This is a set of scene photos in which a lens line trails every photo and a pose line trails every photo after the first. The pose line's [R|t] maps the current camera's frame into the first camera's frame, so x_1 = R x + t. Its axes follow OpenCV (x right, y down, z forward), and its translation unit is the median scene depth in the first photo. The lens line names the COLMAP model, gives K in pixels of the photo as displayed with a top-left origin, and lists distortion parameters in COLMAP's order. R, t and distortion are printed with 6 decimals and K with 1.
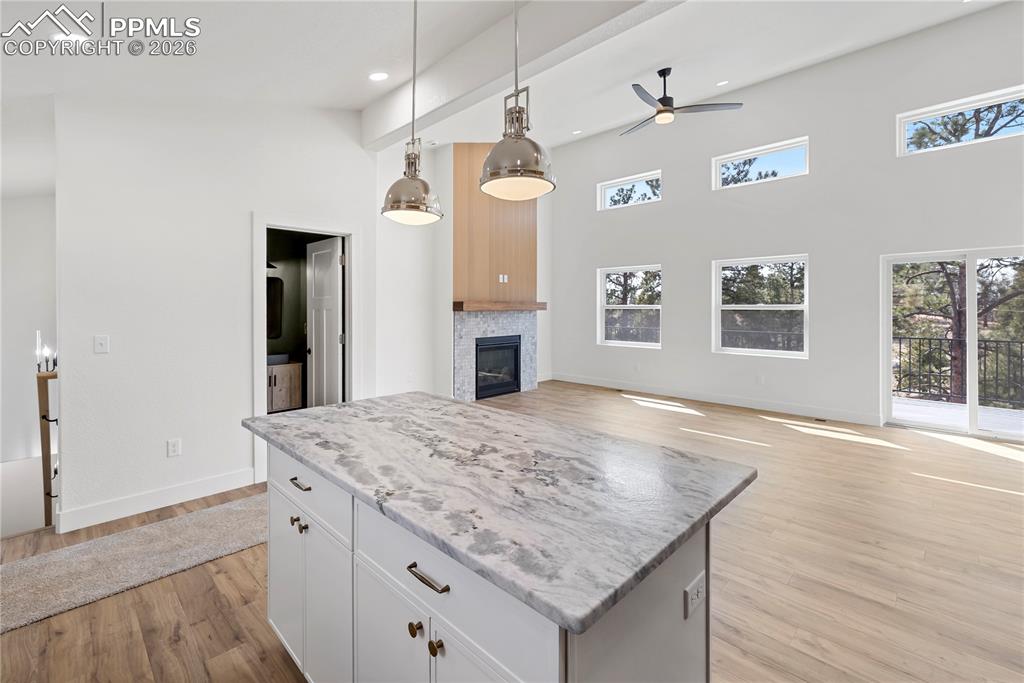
lens RADIAL K [[447.0, 0, 509.1], [0, 447.0, 307.6], [0, 0, 1]] dist [-0.003270, 0.000403]
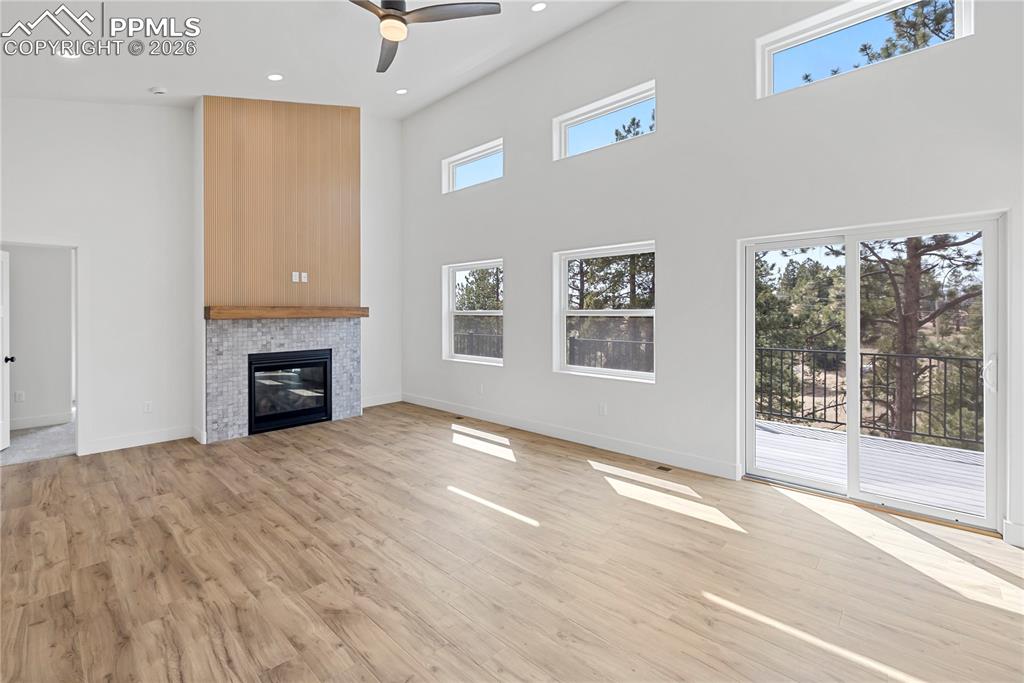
lens RADIAL K [[440.7, 0, 509.6], [0, 440.7, 313.9], [0, 0, 1]] dist [-0.002101, -0.000195]
pose [[0.999849, -0.002366, 0.017243, 0.327354], [0.002348, 0.999997, 0.001068, -0.000209], [-0.017245, -0.001027, 0.999851, 0.217617]]
